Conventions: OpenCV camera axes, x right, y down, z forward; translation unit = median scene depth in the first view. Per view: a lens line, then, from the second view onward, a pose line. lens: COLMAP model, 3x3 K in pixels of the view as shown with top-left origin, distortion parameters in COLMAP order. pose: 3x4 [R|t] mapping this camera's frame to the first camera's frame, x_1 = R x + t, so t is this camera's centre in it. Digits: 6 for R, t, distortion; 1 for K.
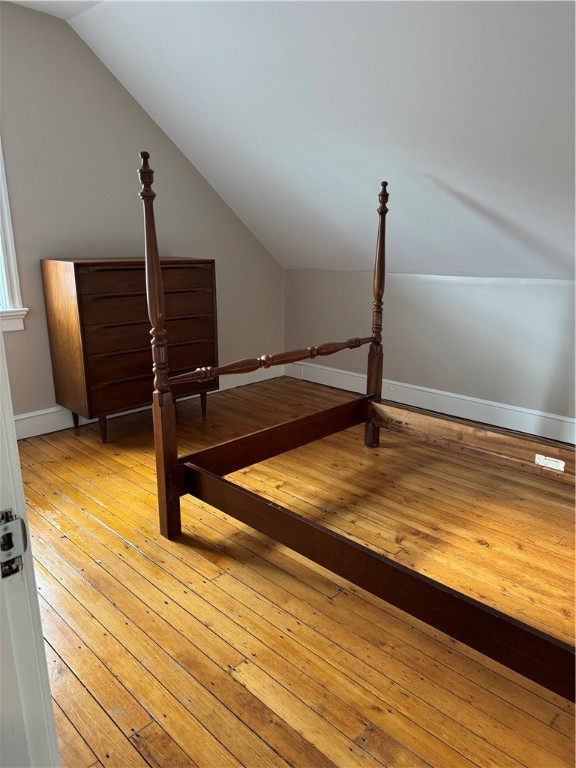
lens RADIAL K [[542.0, 0, 285.3], [0, 542.0, 384.8], [0, 0, 1]] dist [0.061225, -0.058942]
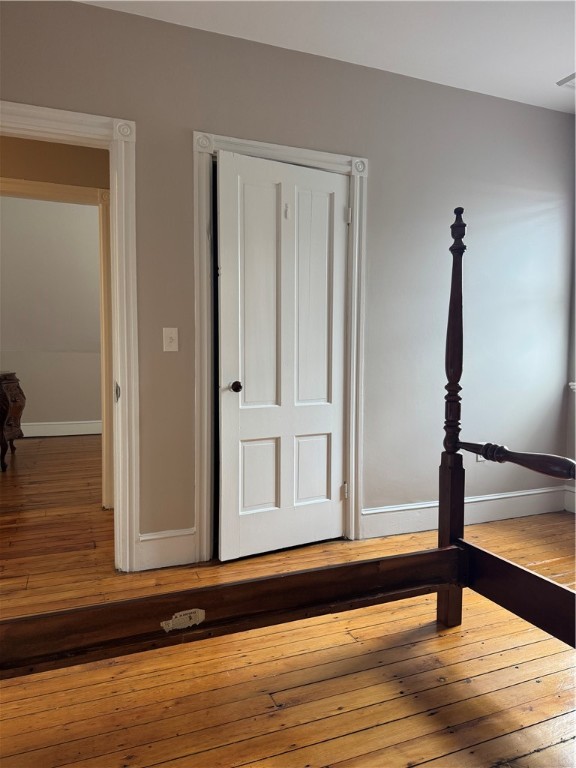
lens RADIAL K [[542.0, 0, 284.9], [0, 542.0, 383.4], [0, 0, 1]] dist [0.061225, -0.058942]
pose [[-0.385145, 0.044294, -0.921793, 0.927247], [-0.243381, 0.958611, 0.147753, -0.212568], [0.890185, 0.281253, -0.358424, 1.339631]]
